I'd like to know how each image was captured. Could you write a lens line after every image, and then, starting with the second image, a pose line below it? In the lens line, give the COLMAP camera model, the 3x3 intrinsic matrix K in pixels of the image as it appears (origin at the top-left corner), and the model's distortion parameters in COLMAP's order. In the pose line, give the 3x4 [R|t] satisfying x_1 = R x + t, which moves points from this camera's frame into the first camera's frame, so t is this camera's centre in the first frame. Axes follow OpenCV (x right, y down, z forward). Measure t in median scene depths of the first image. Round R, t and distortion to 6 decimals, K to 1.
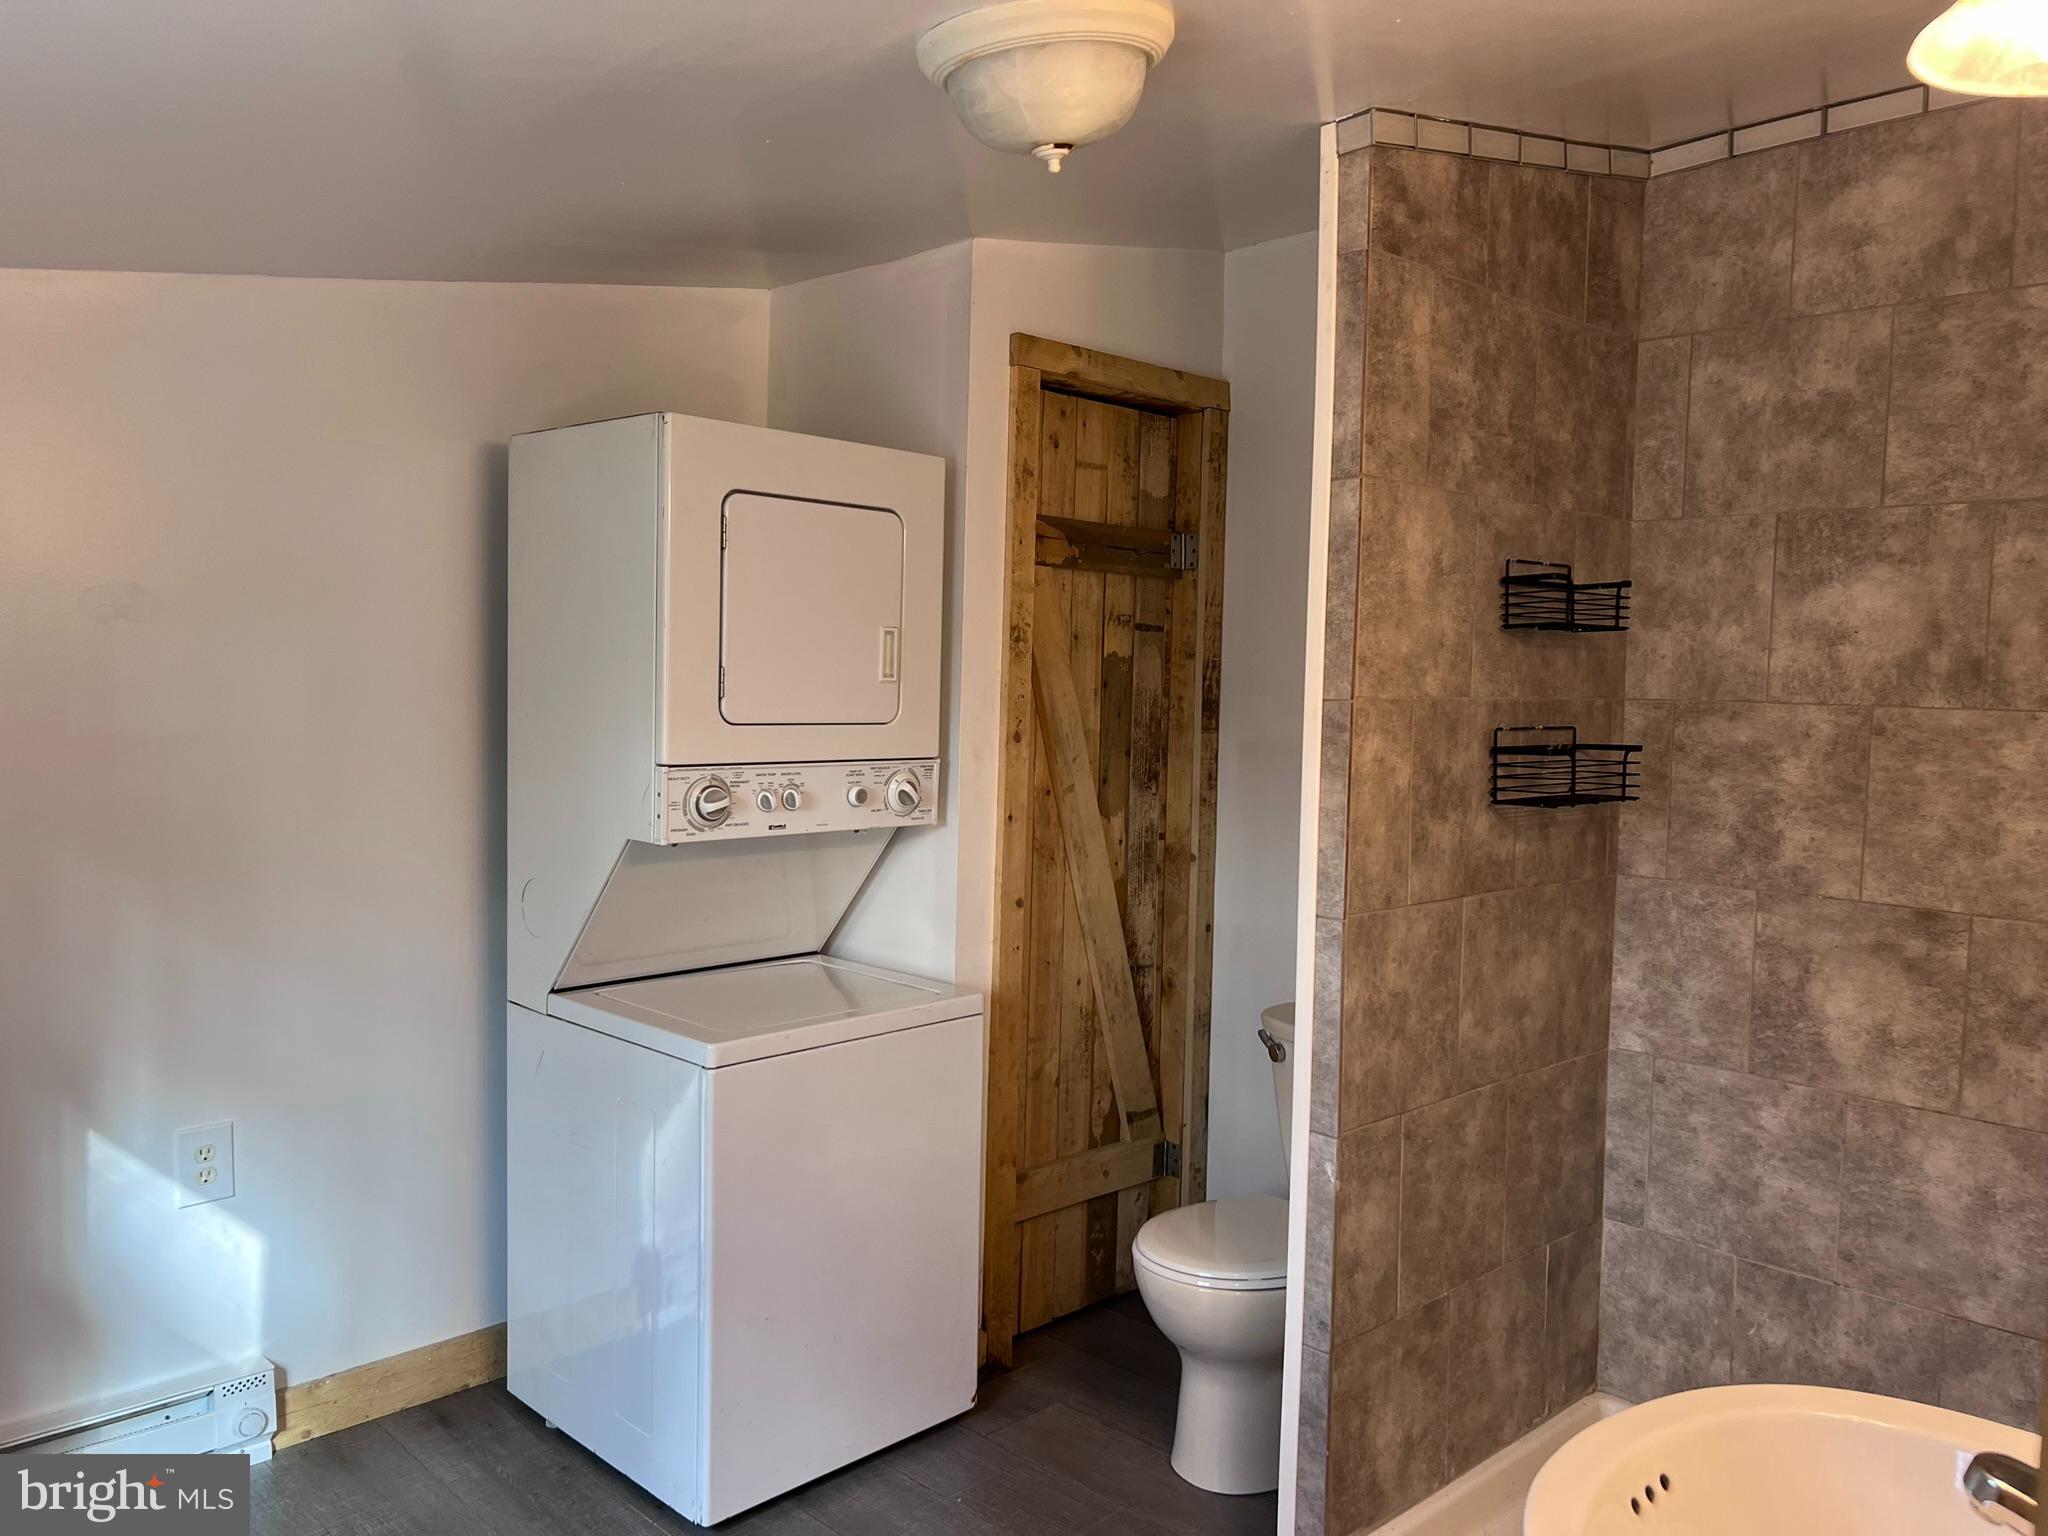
lens RADIAL K [[1536.1, 0, 1024.0], [0, 1536.1, 777.2], [0, 0, 1]] dist [0.060941, -0.058863]
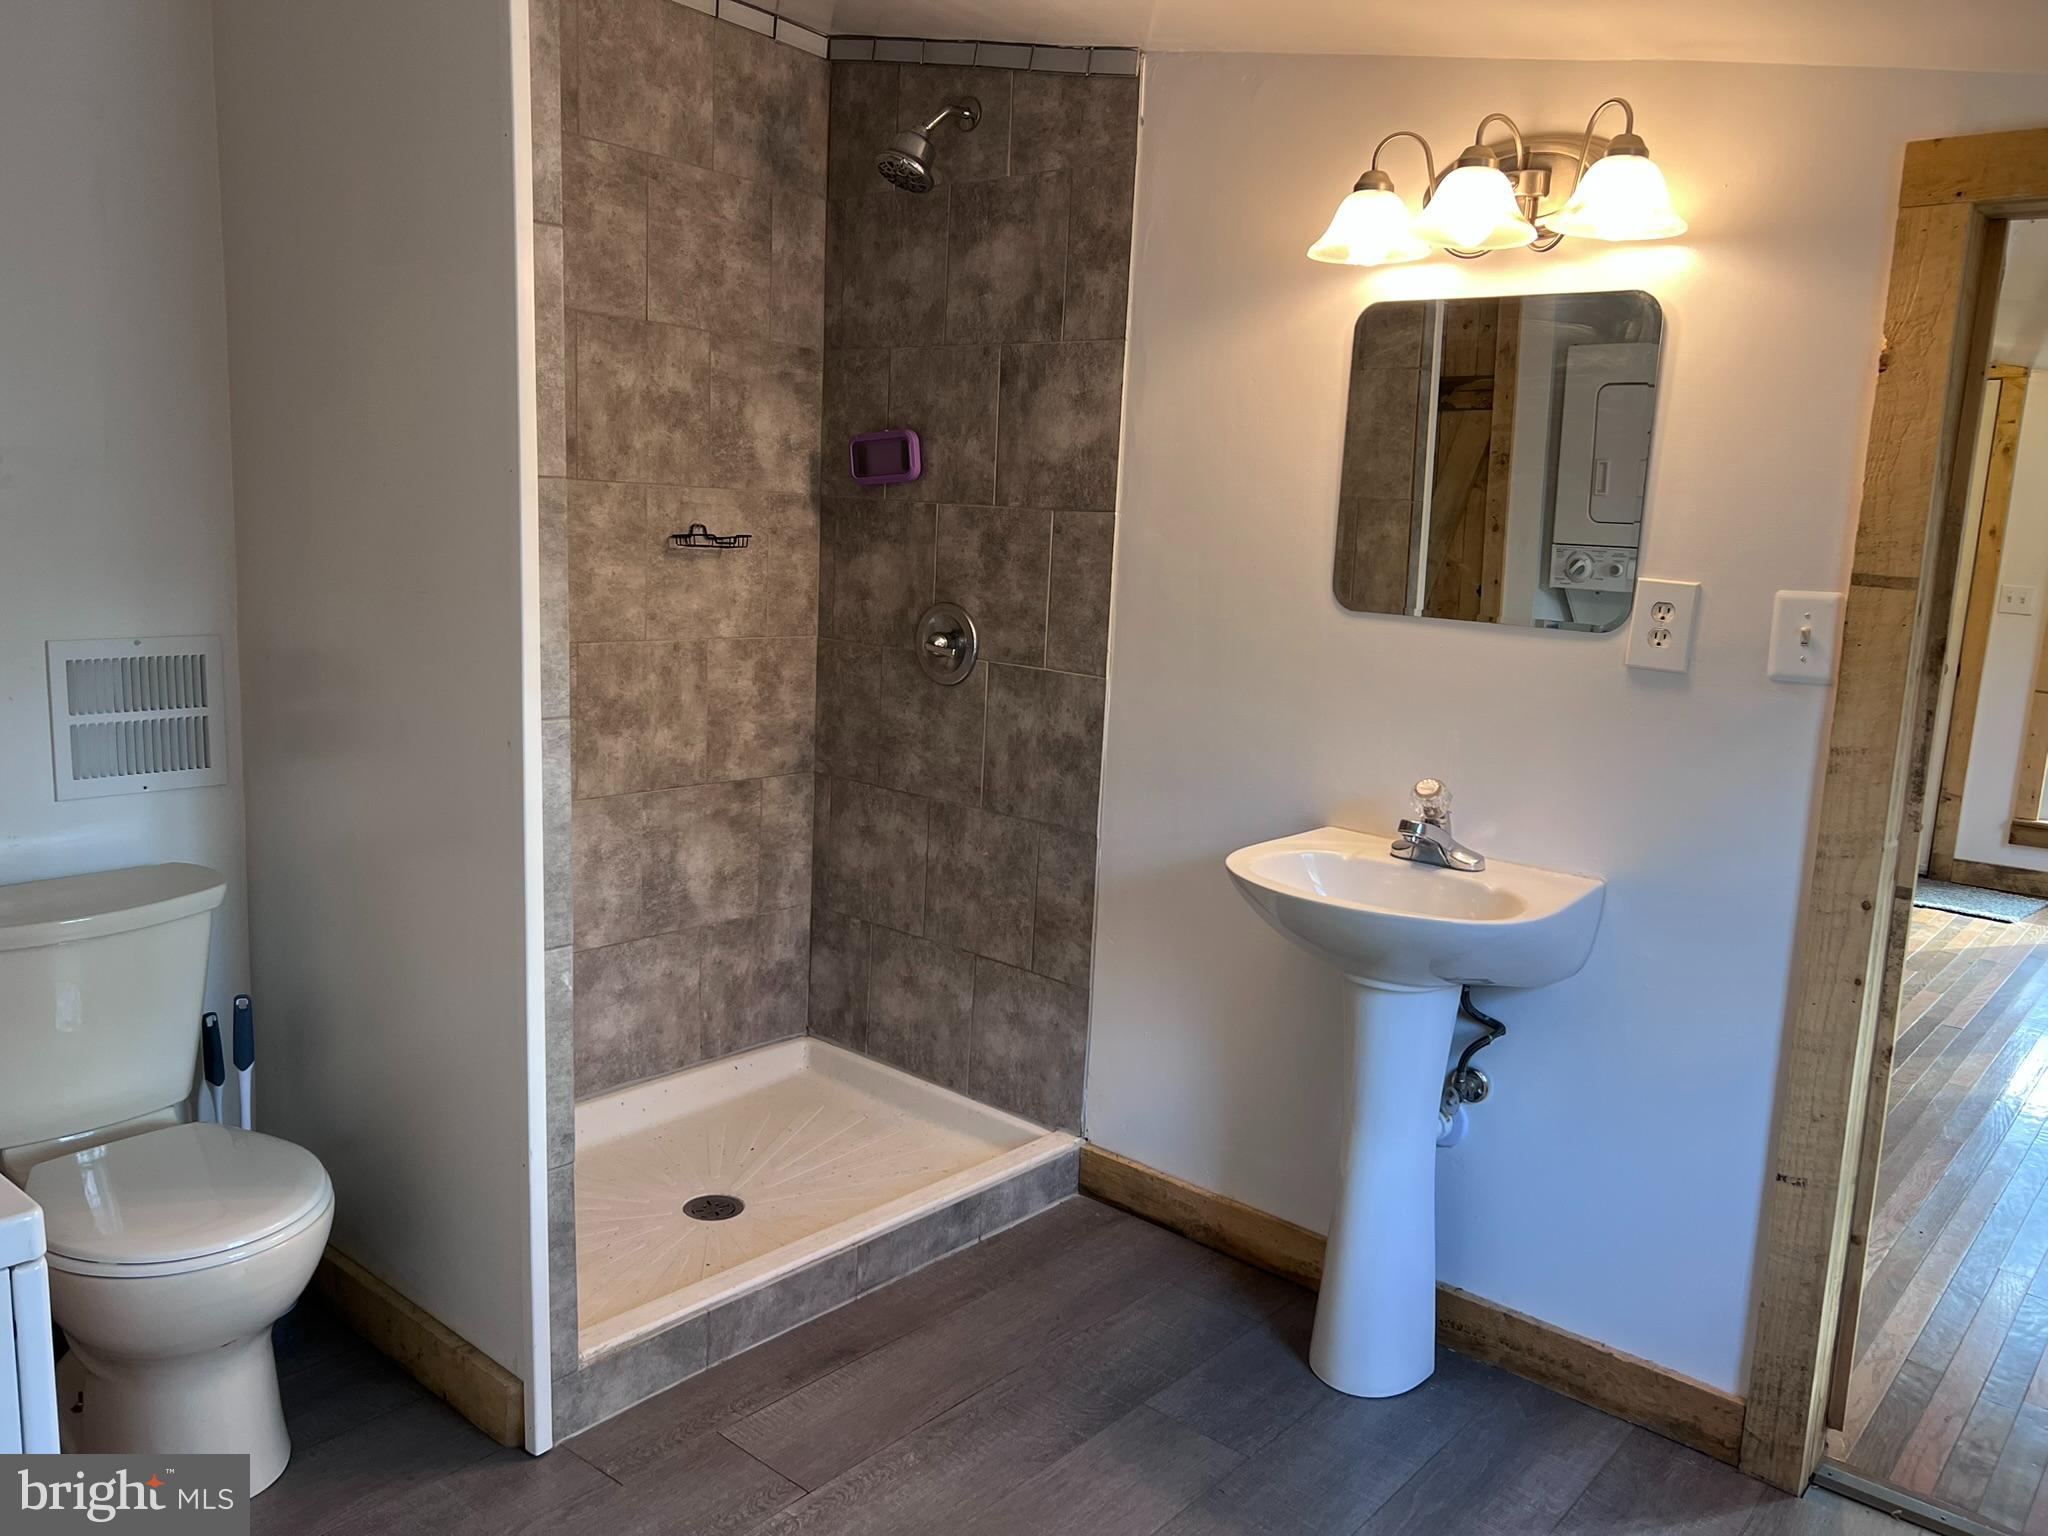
lens RADIAL K [[1536.1, 0, 1027.9], [0, 1536.1, 760.2], [0, 0, 1]] dist [0.060941, -0.058863]
pose [[-0.080129, -0.186666, 0.979150, -0.735201], [0.025980, 0.981584, 0.189256, -0.051127], [-0.996446, 0.040603, -0.073804, 0.787533]]
